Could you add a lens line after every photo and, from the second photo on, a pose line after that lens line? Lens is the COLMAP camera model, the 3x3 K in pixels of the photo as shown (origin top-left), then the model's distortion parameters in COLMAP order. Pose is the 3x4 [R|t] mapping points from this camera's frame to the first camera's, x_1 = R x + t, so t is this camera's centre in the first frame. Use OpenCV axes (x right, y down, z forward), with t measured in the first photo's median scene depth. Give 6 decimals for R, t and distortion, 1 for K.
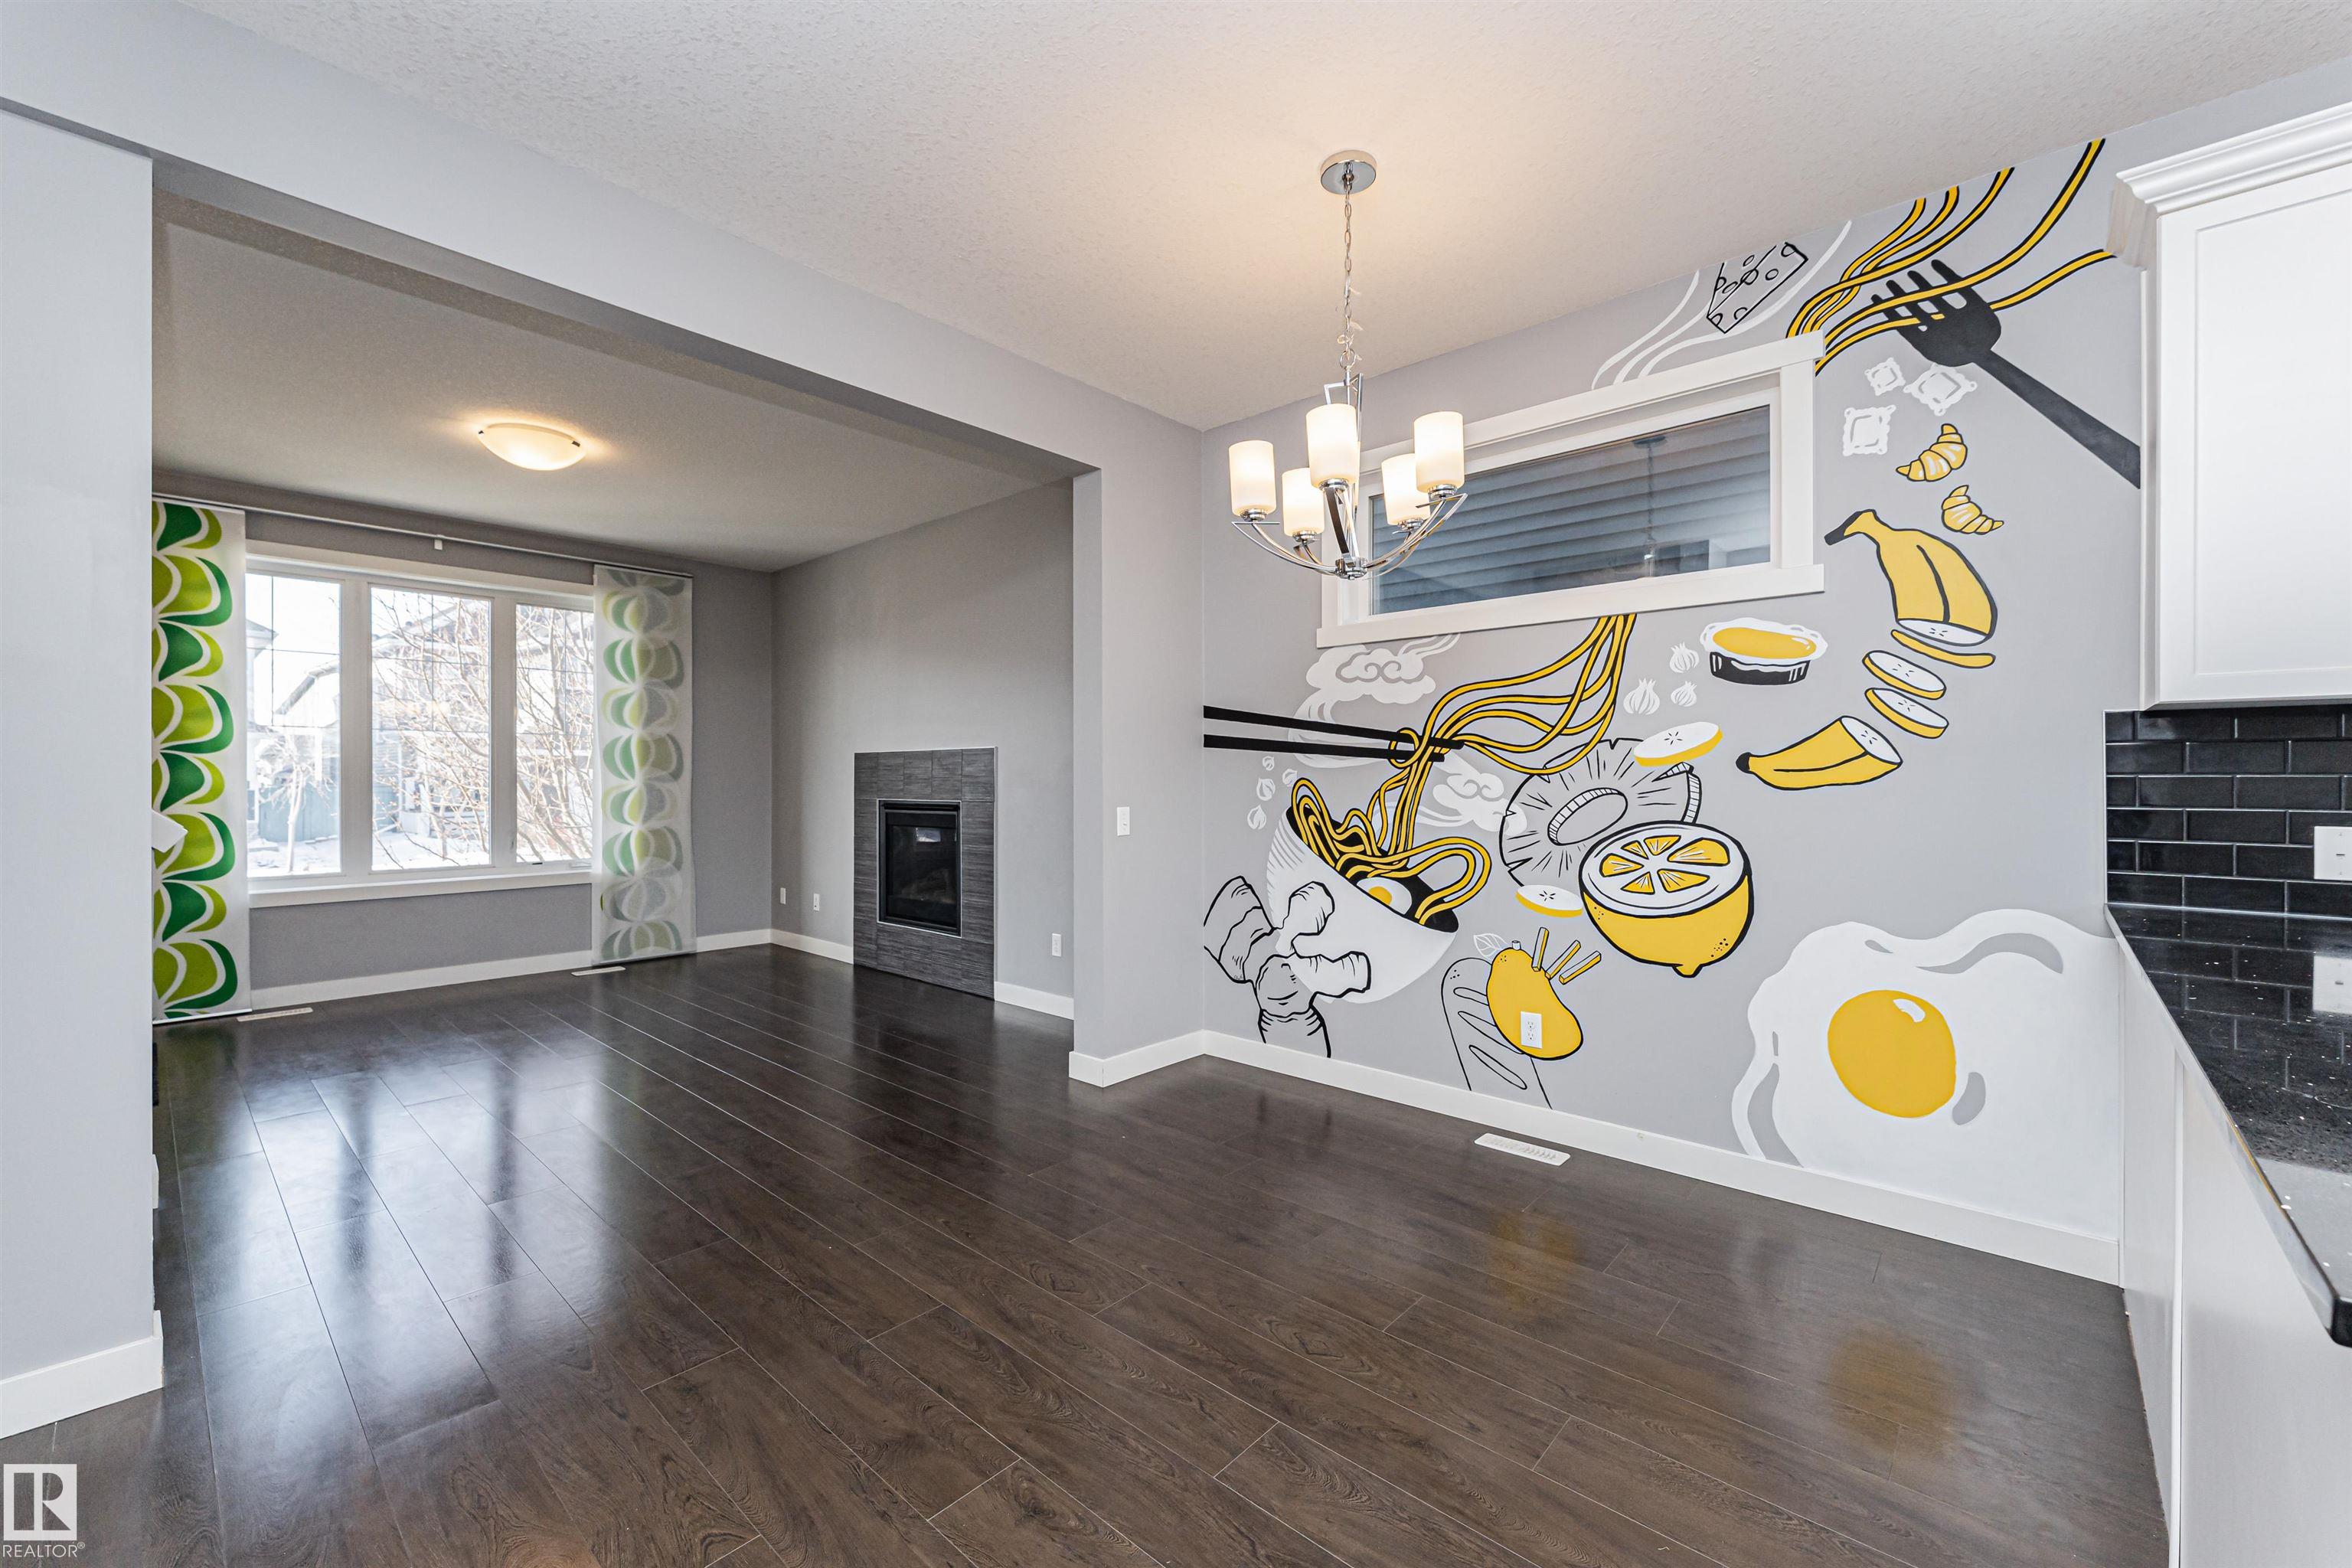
lens RADIAL K [[945.2, 0, 1173.3], [0, 945.2, 780.4], [0, 0, 1]] dist [0.001036, -0.000683]
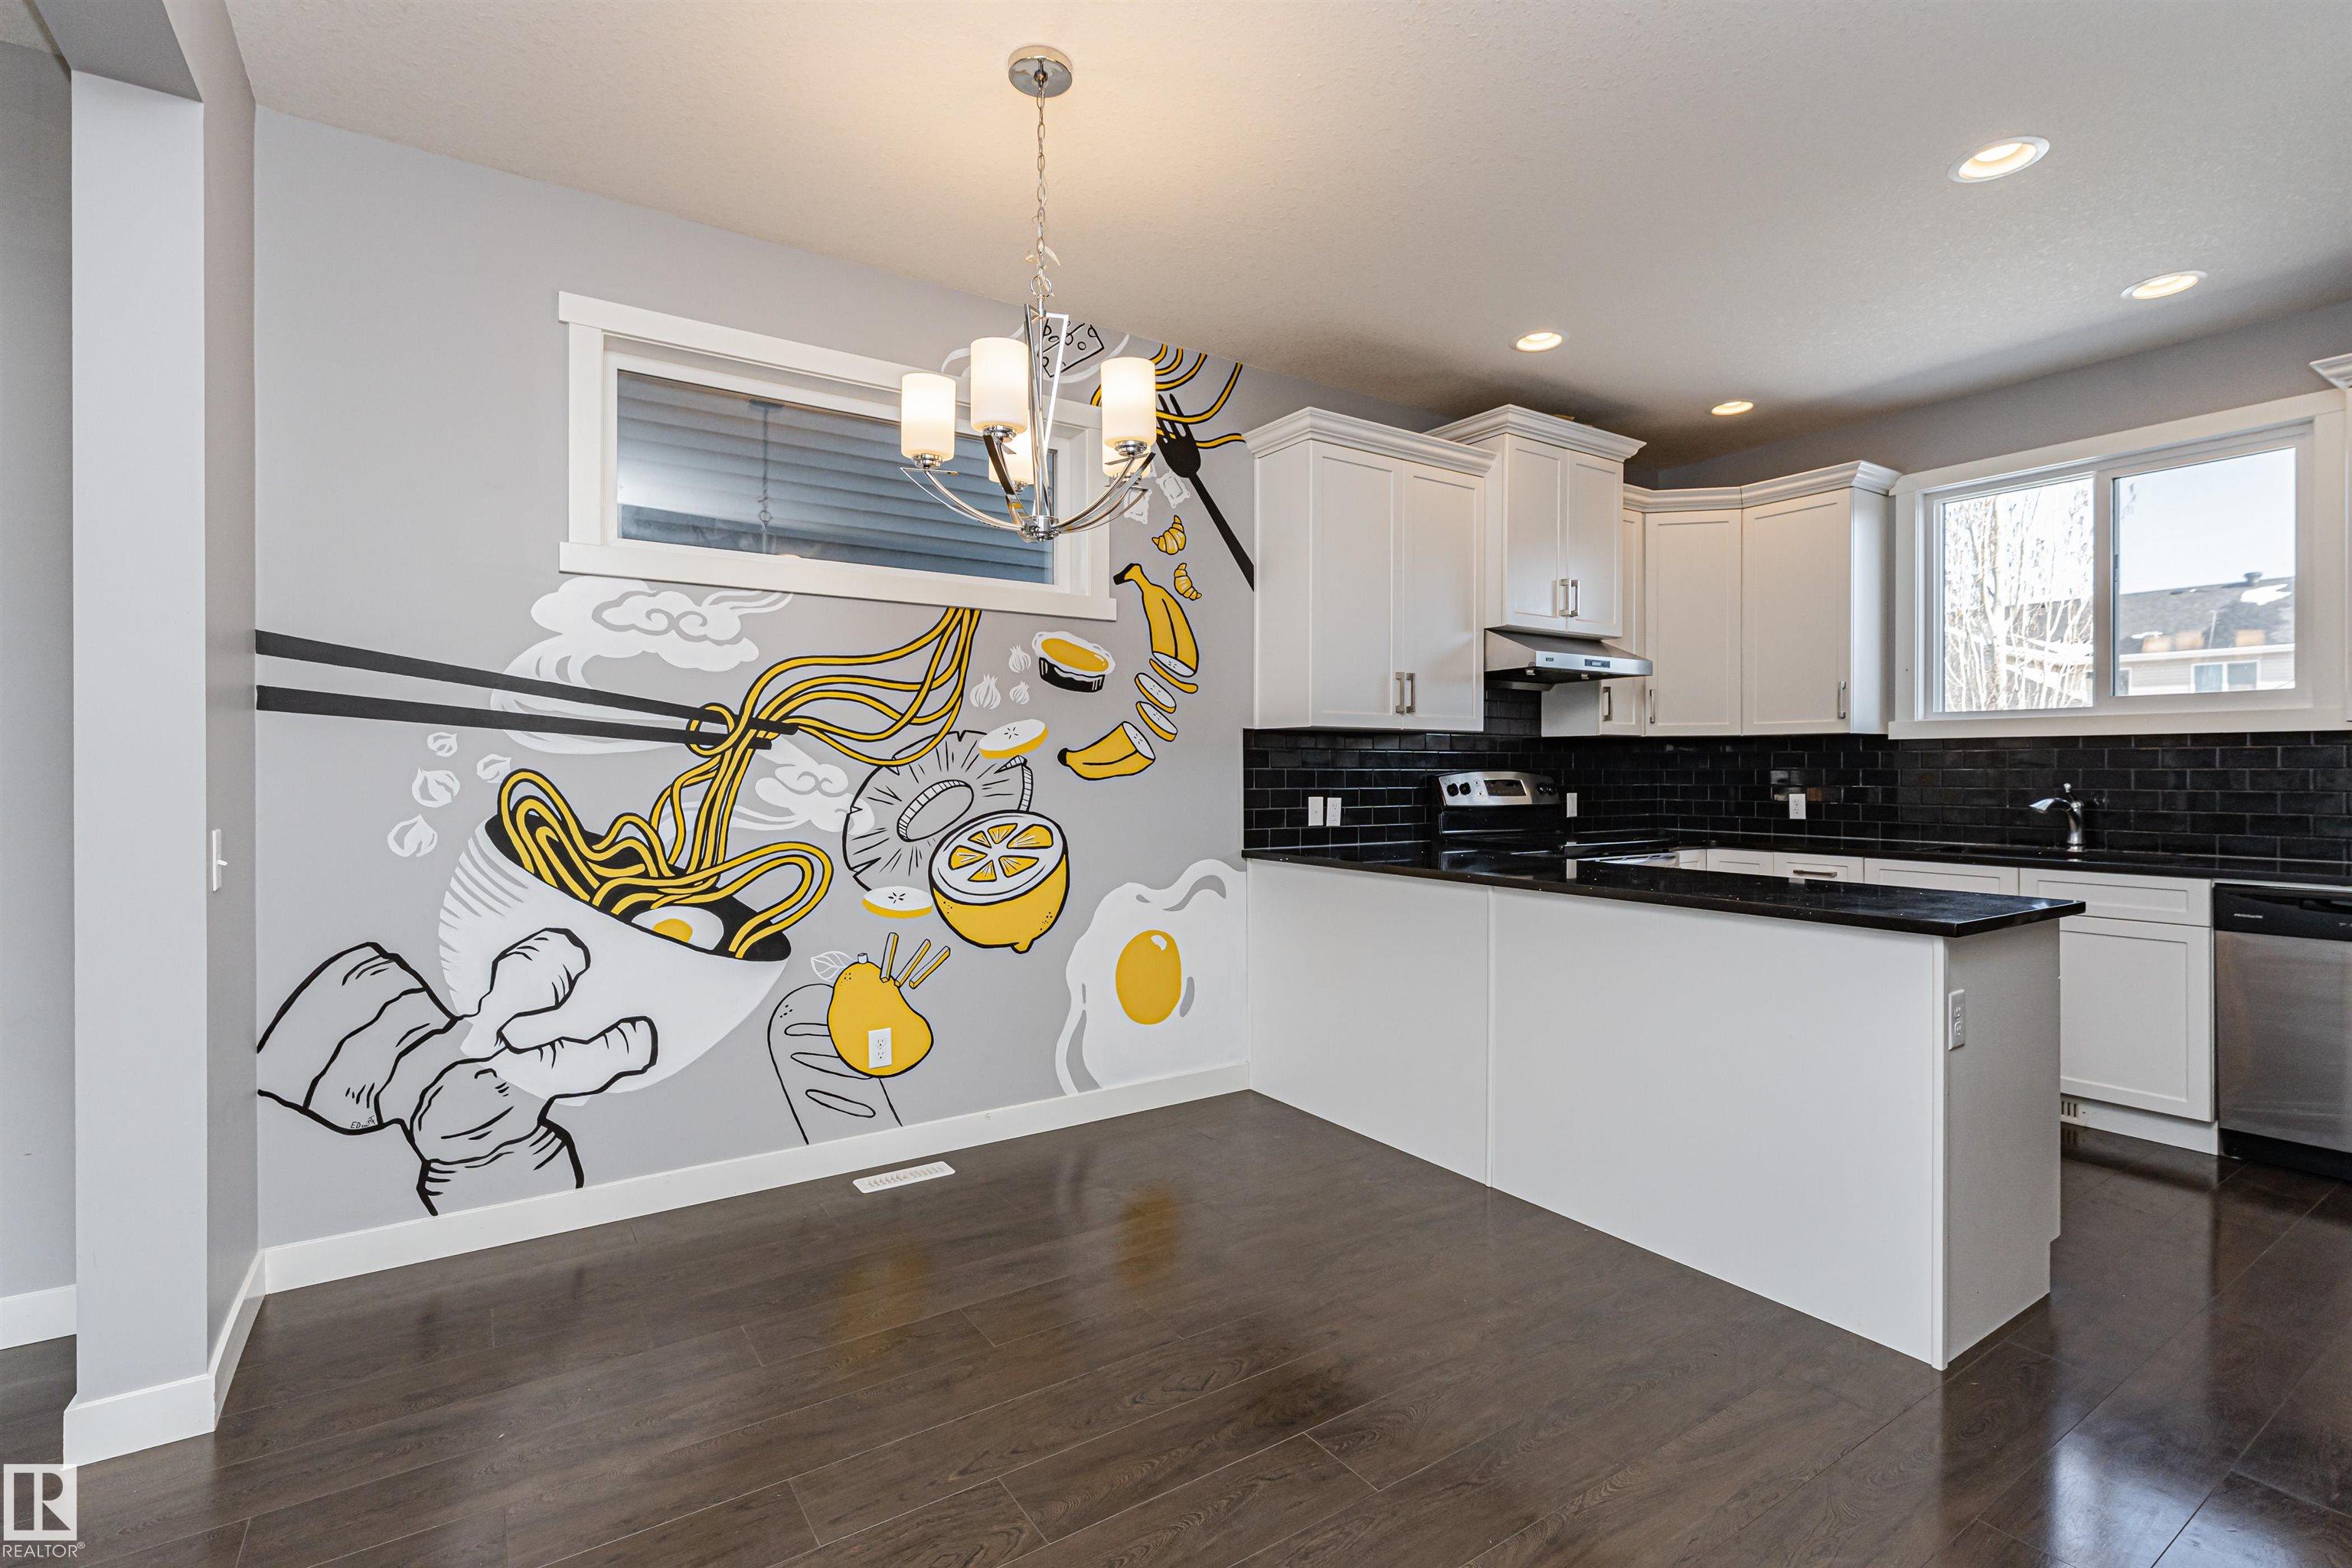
lens RADIAL K [[1067.9, 0, 1180.8], [0, 1067.9, 772.6], [0, 0, 1]] dist [0.002270, -0.000676]
pose [[0.242631, -0.001354, 0.970118, -0.508465], [0.000993, 0.999999, 0.001147, -0.000774], [-0.970118, 0.000685, 0.242632, 0.442054]]
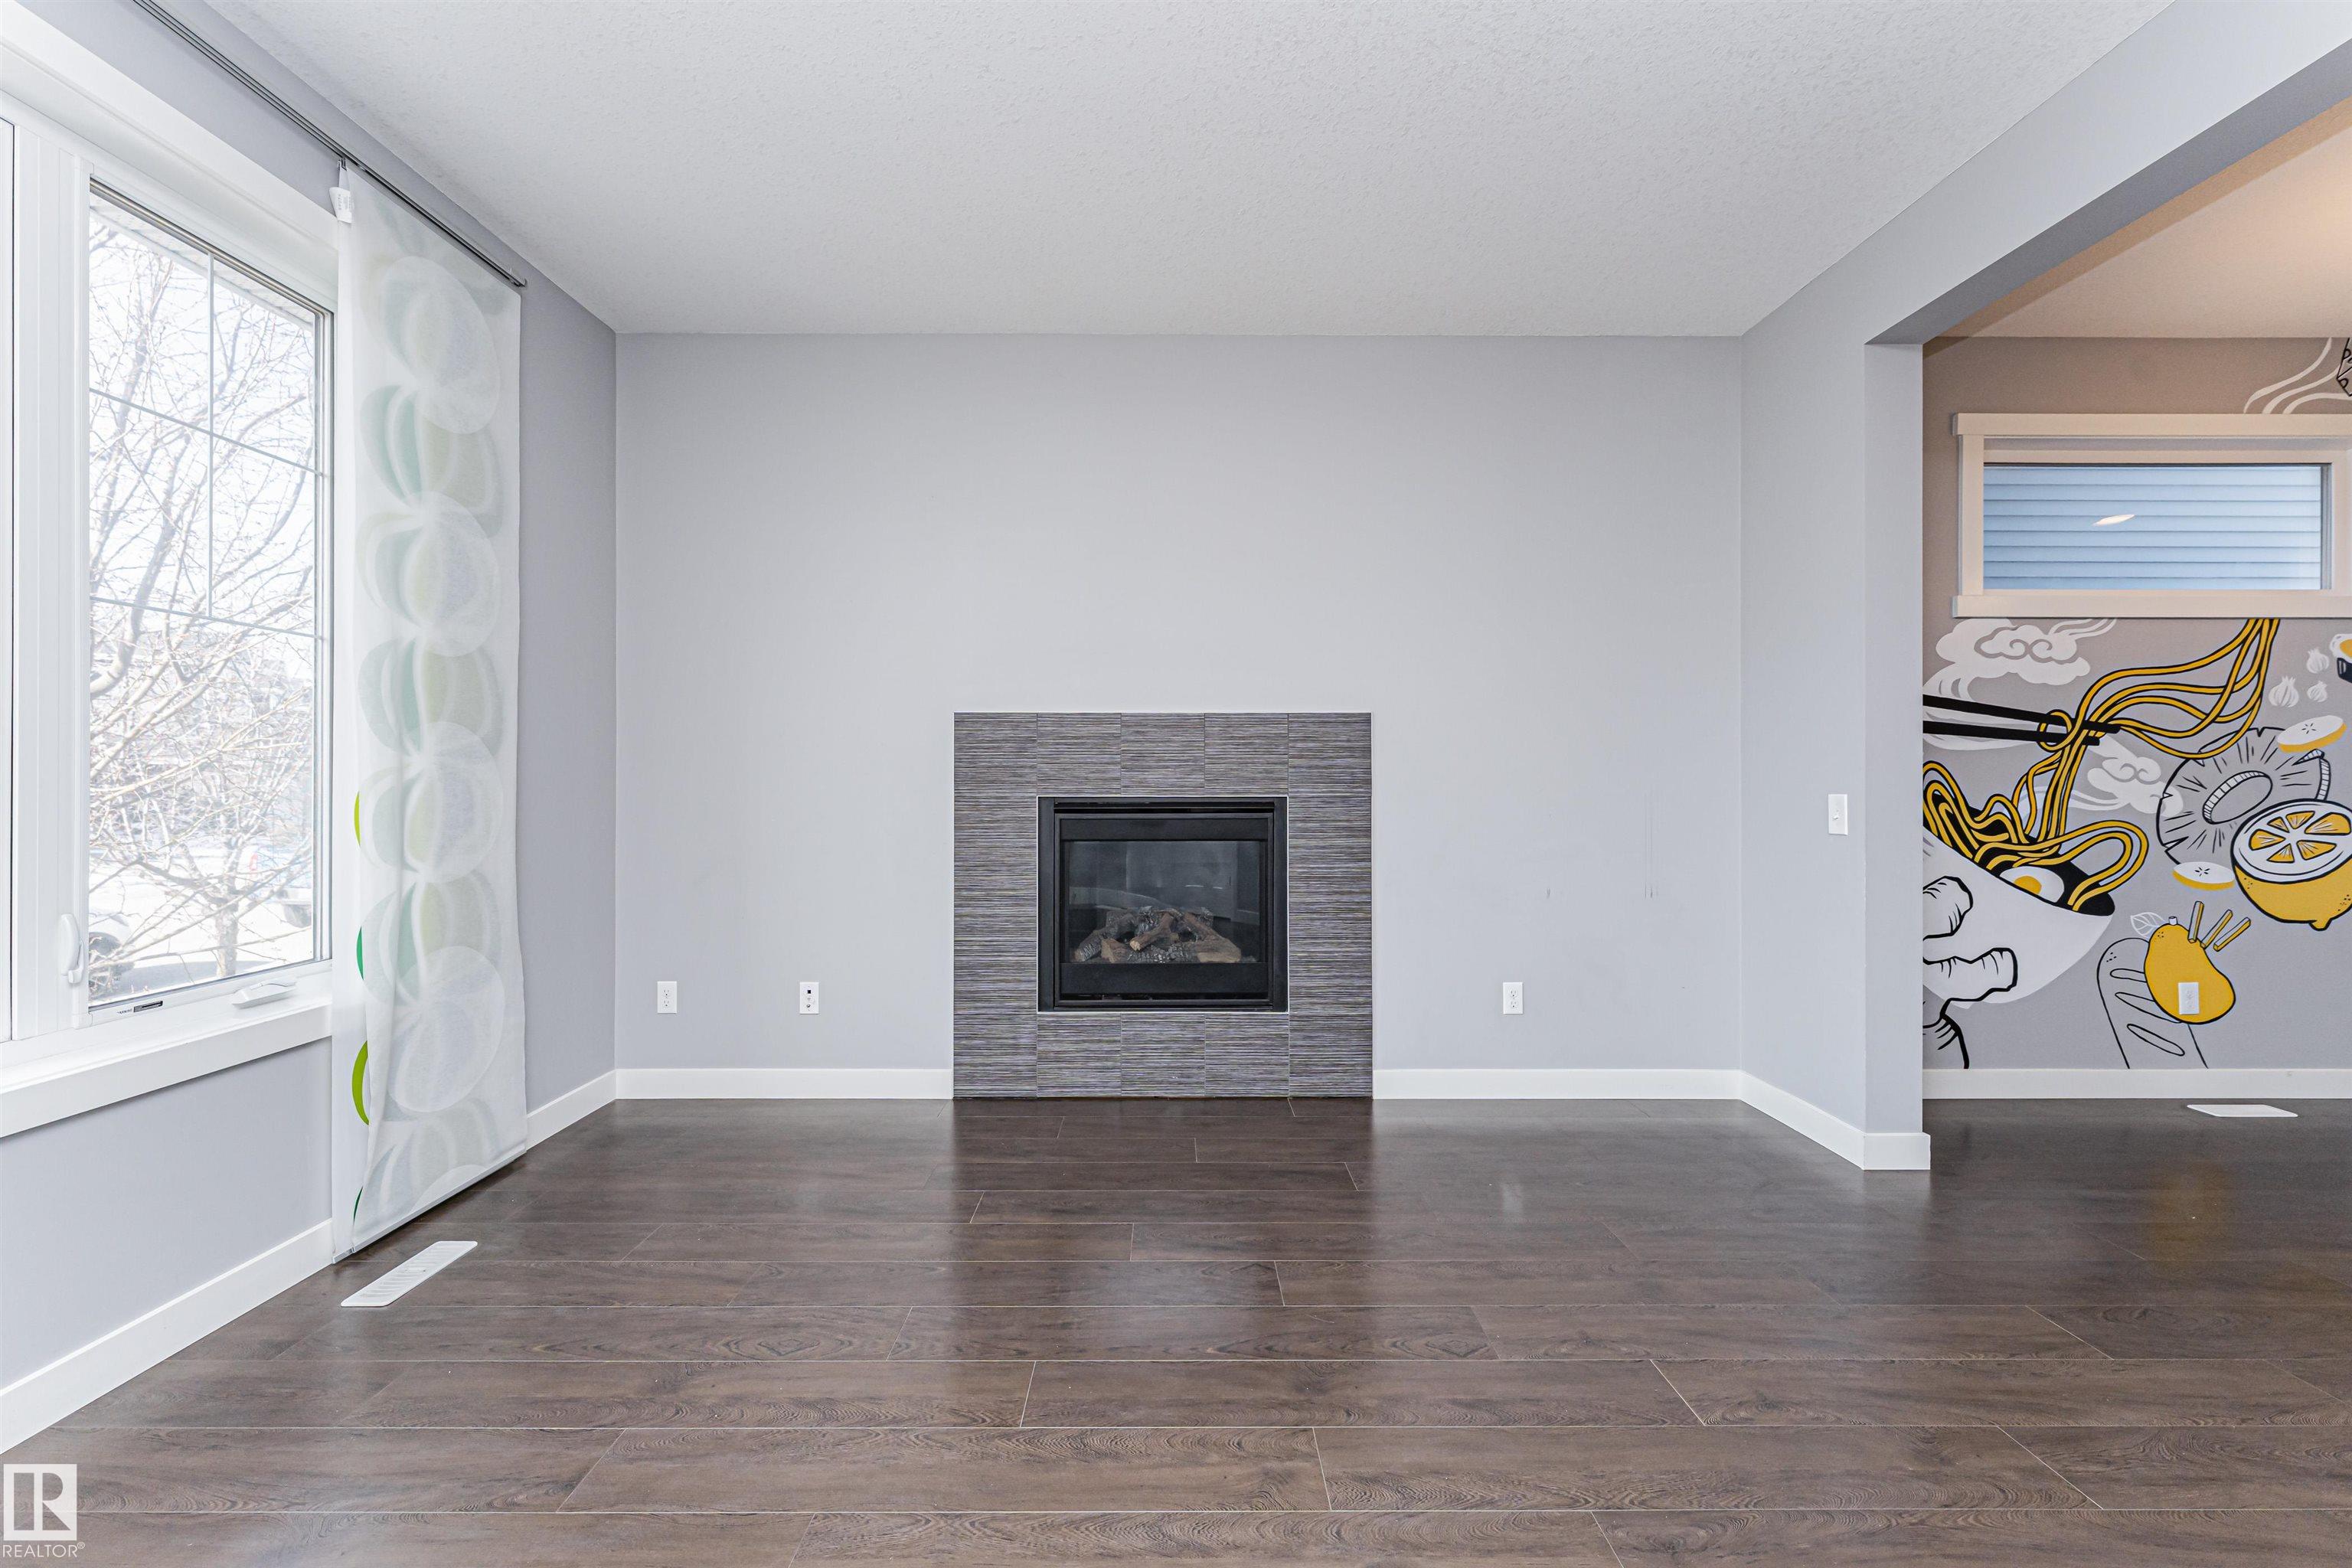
lens RADIAL K [[932.0, 0, 1170.8], [0, 932.0, 779.0], [0, 0, 1]] dist [-0.001297, -0.000009]
pose [[0.739469, 0.002504, 0.673186, -1.099597], [-0.001144, 0.999996, -0.002463, 0.019192], [-0.673189, 0.001051, 0.739469, 0.932646]]
